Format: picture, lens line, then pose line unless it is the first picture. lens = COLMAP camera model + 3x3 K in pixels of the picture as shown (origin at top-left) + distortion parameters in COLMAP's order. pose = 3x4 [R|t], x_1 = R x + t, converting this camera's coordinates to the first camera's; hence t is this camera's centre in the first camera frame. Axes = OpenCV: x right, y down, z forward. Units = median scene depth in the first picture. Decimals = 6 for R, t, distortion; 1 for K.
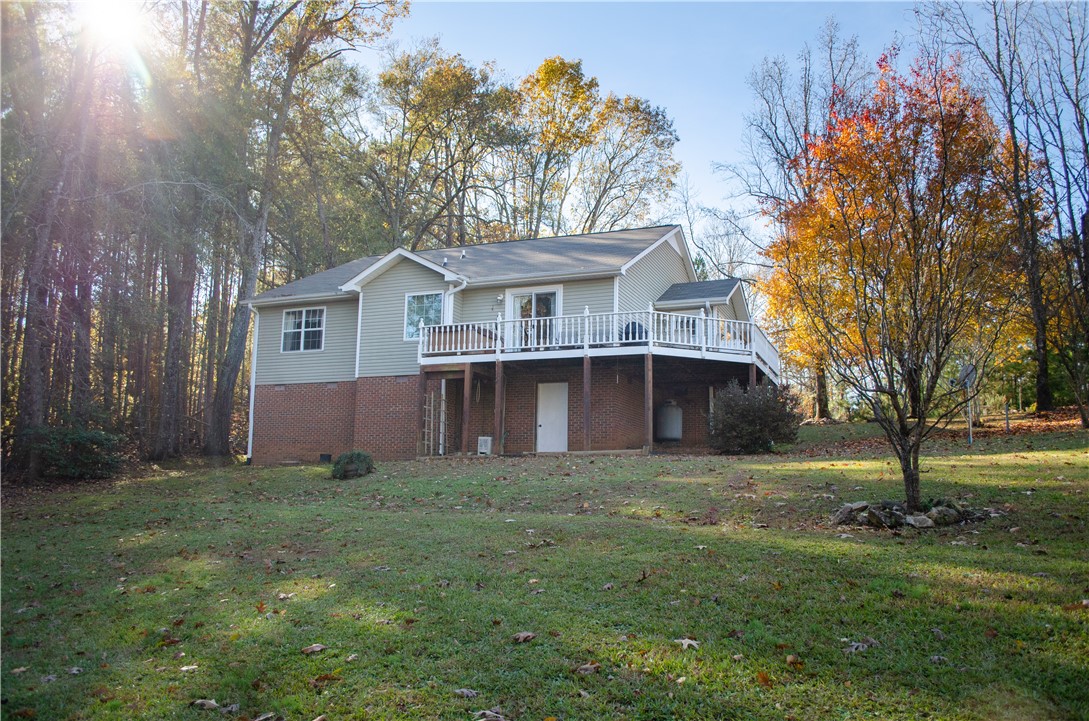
lens RADIAL K [[841.0, 0, 544.5], [0, 841.0, 360.5], [0, 0, 1]] dist [-0.077838, -0.004874]
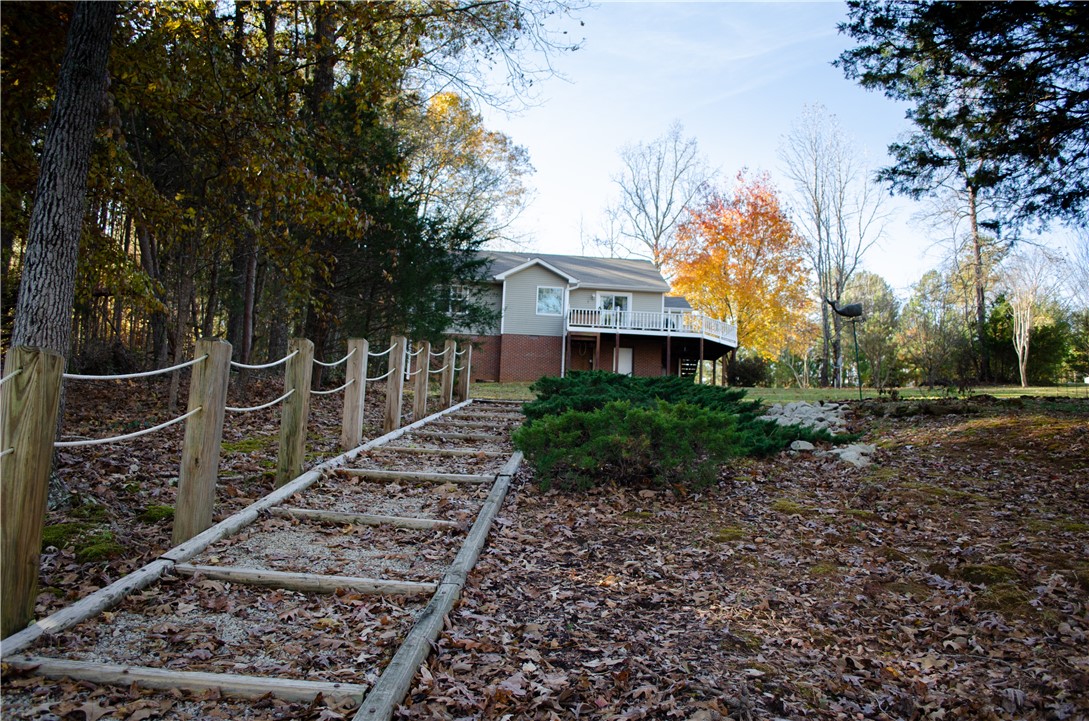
lens RADIAL K [[841.0, 0, 544.5], [0, 841.0, 360.5], [0, 0, 1]] dist [-0.077838, -0.004874]
pose [[0.905857, 0.084405, 0.415089, -0.844445], [-0.093281, 0.995639, 0.001115, 0.064180], [-0.413185, -0.039730, 0.909780, -0.525880]]
